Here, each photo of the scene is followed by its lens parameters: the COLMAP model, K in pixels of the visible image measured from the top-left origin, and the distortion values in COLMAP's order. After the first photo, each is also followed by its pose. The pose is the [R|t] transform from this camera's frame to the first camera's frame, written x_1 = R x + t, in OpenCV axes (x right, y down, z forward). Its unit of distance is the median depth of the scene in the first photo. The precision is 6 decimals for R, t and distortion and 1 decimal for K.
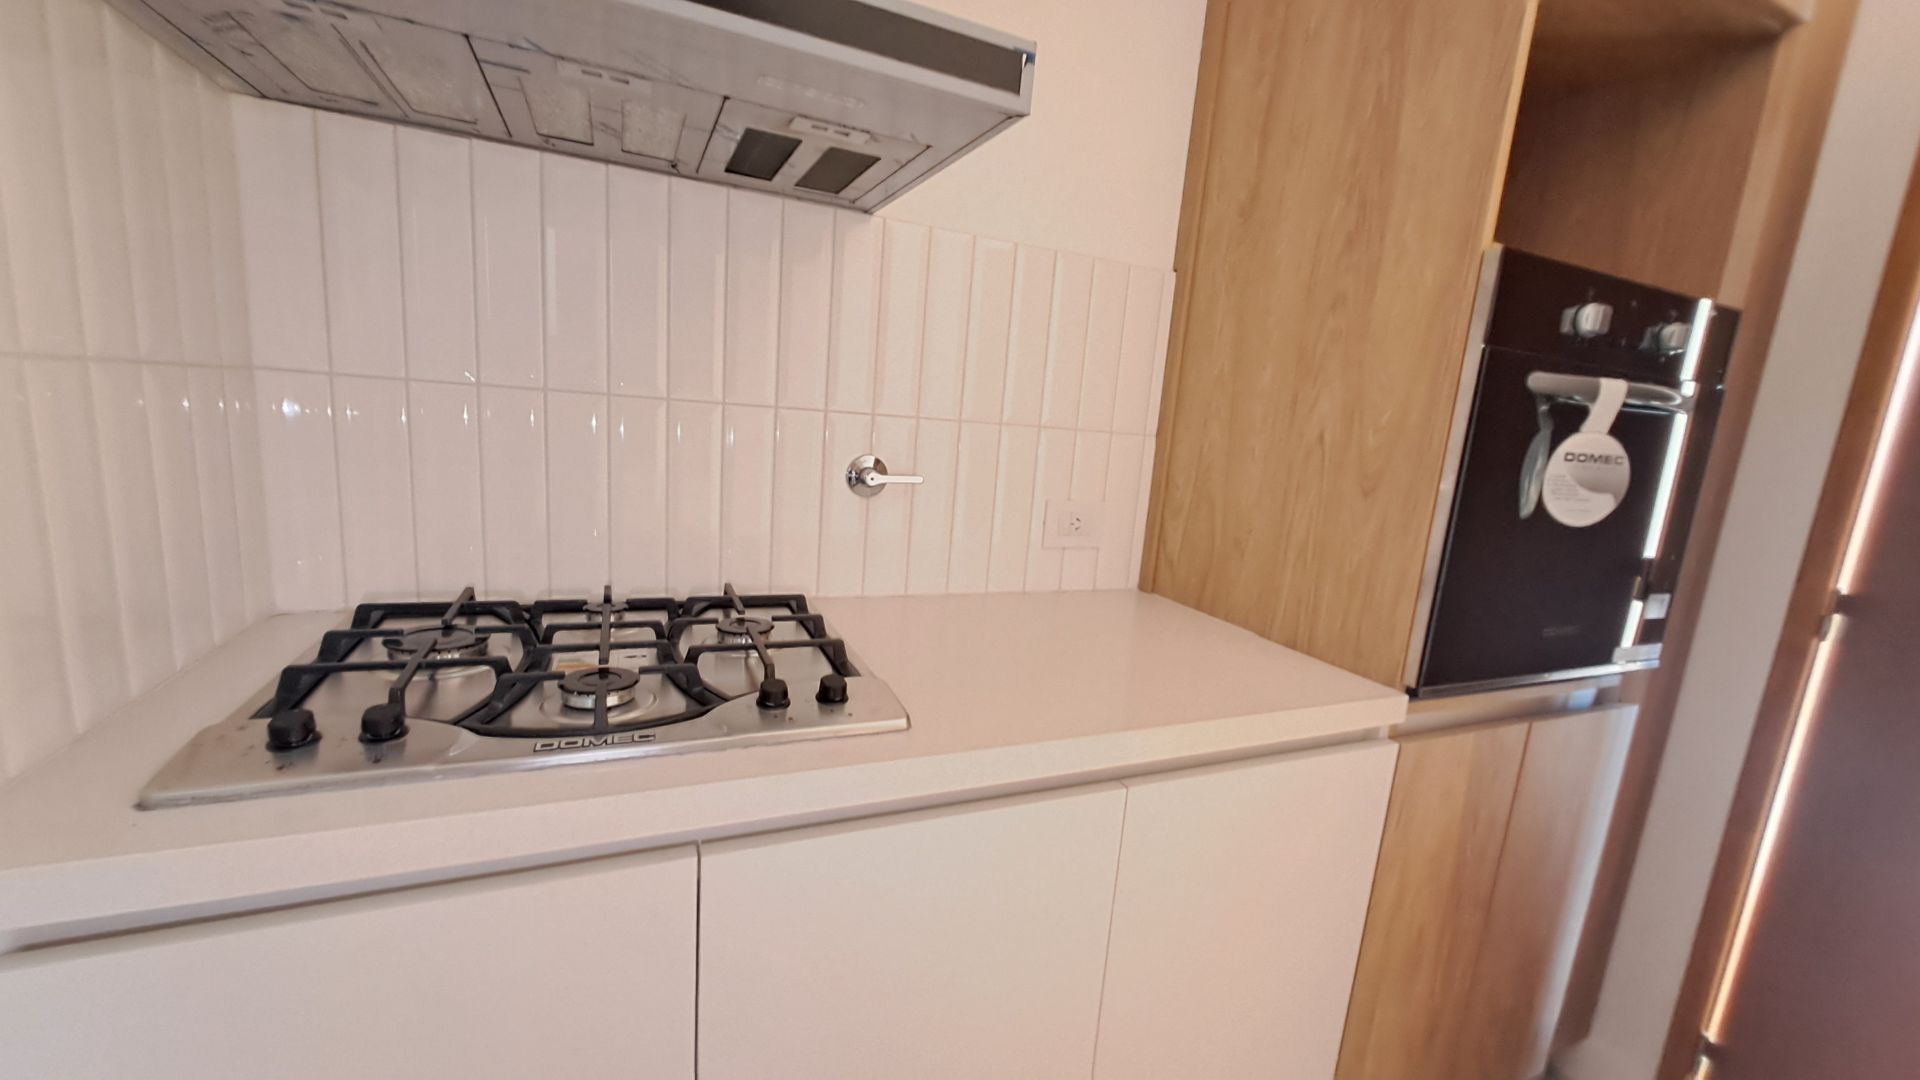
lens RADIAL K [[756.9, 0, 968.9], [0, 756.9, 549.1], [0, 0, 1]] dist [0.002204, 0.000019]
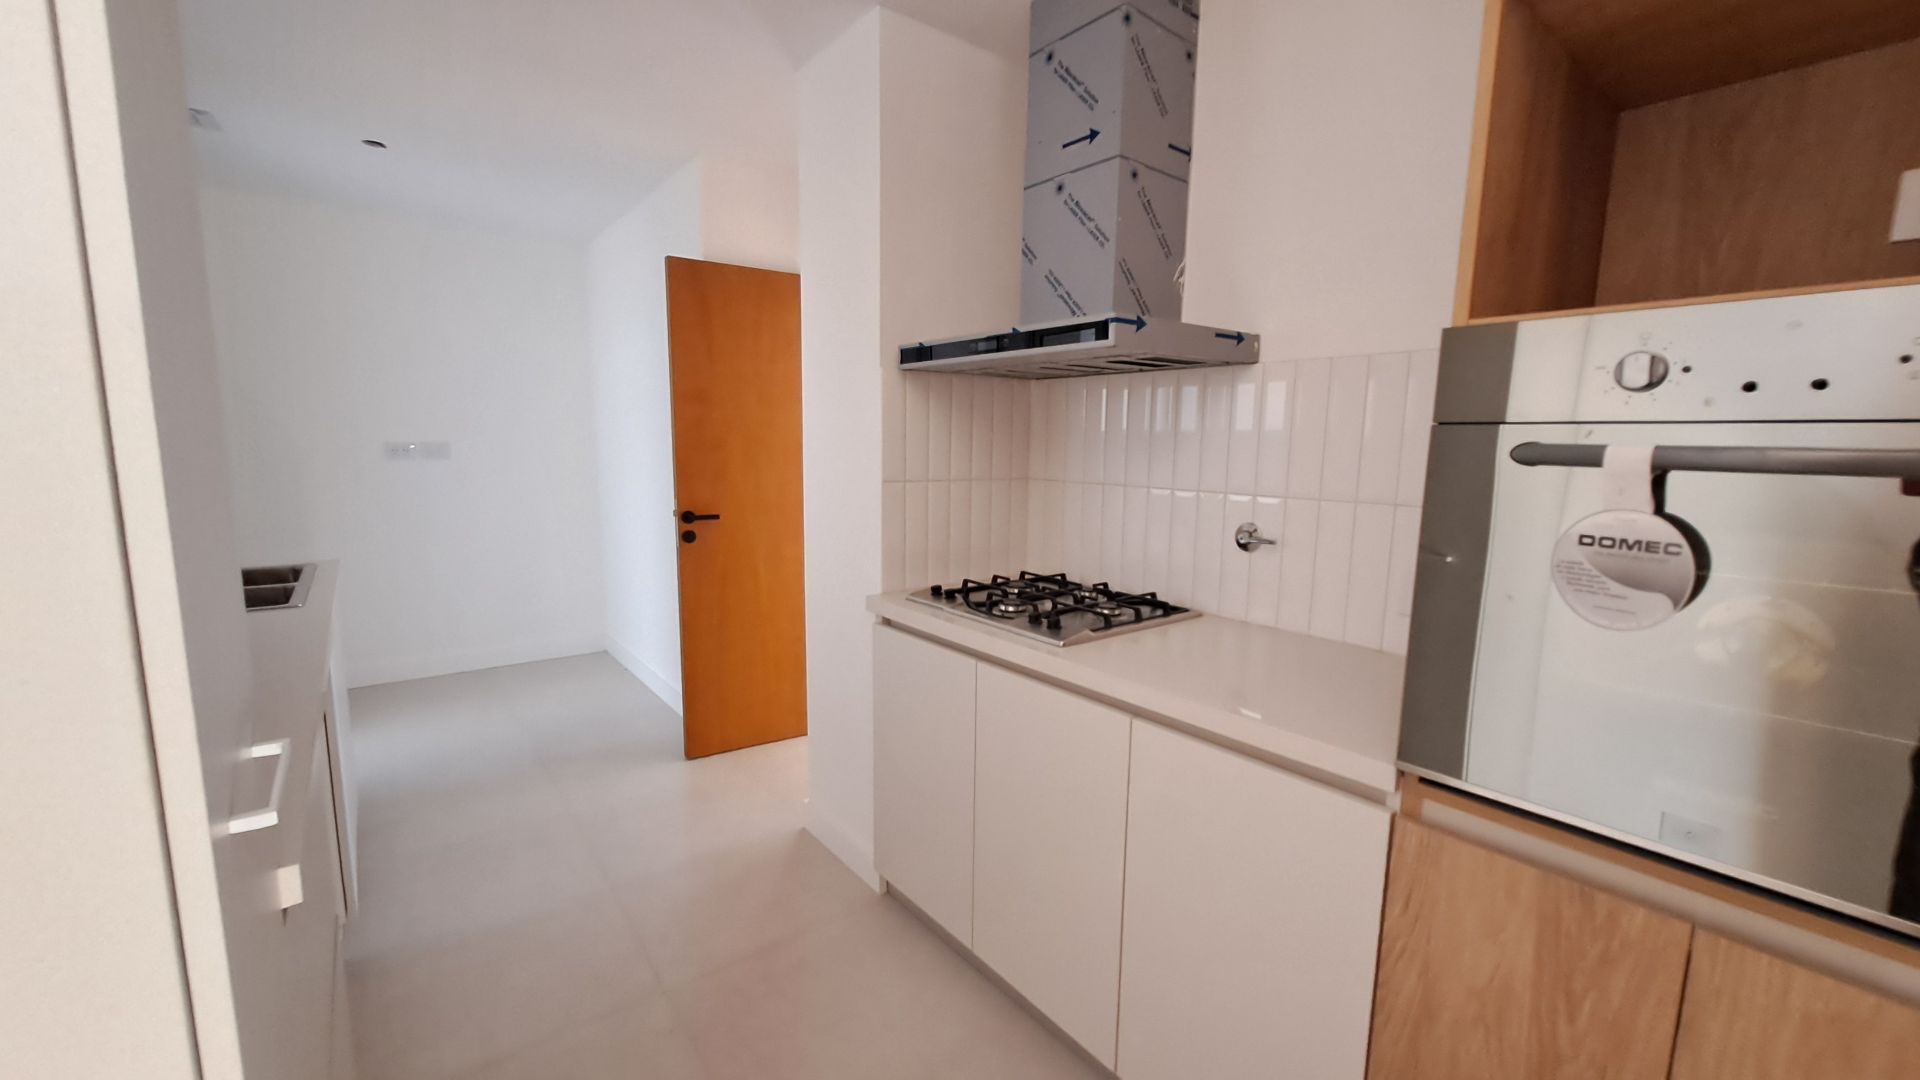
lens RADIAL K [[756.9, 0, 958.2], [0, 756.9, 542.3], [0, 0, 1]] dist [0.002204, 0.000019]
pose [[0.242585, 0.052246, -0.968722, 1.416565], [-0.162006, 0.986709, 0.012647, -0.018805], [0.956507, 0.153871, 0.247825, 0.138331]]
